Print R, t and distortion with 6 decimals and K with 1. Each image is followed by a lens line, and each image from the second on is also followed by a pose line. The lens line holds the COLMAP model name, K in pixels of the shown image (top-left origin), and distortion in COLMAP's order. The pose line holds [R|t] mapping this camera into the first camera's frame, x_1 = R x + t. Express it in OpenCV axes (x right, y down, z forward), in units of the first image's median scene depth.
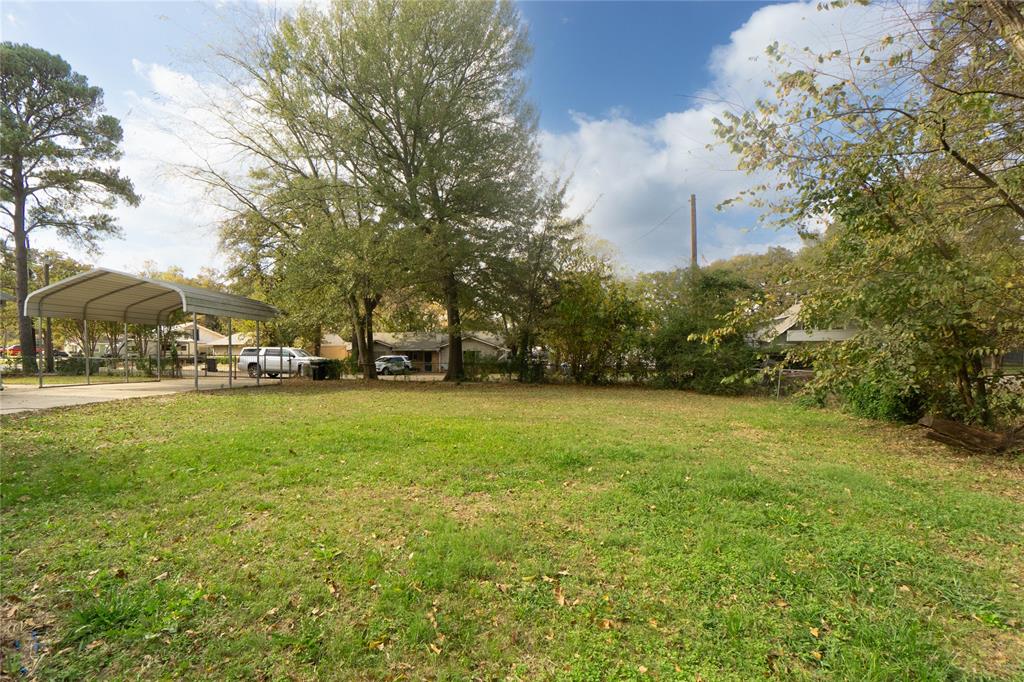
lens RADIAL K [[438.2, 0, 496.1], [0, 438.2, 330.3], [0, 0, 1]] dist [-0.000670, 0.000144]
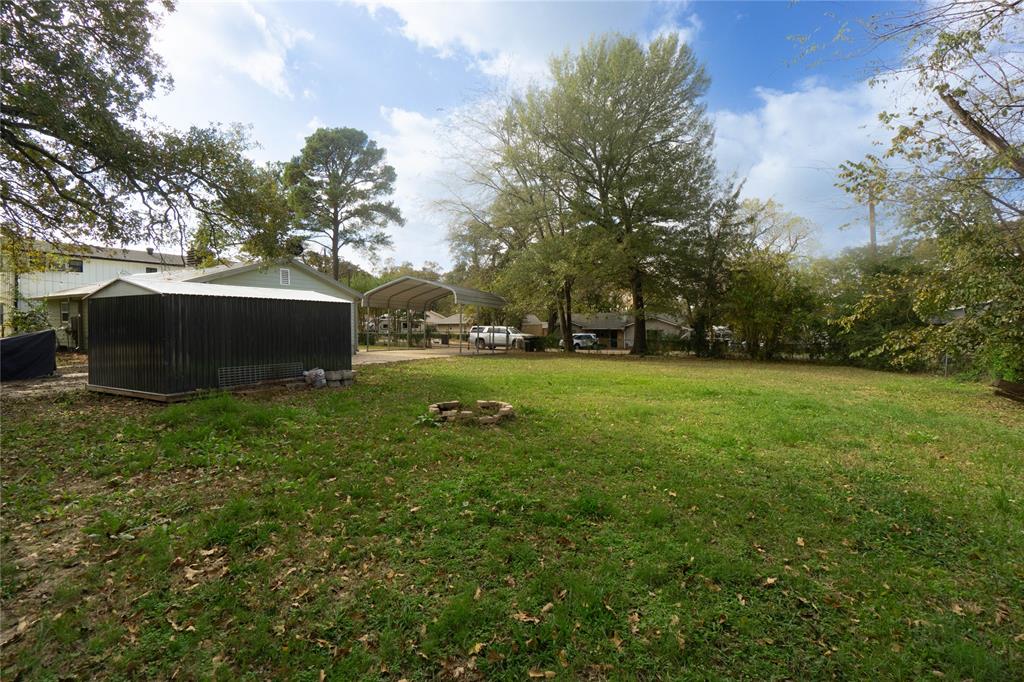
lens RADIAL K [[438.2, 0, 496.1], [0, 438.2, 330.3], [0, 0, 1]] dist [-0.000670, 0.000144]
pose [[0.918842, 0.006719, -0.394569, 0.018480], [0.012899, 0.998809, 0.047048, -0.012954], [0.394415, -0.048319, 0.917661, -0.243685]]
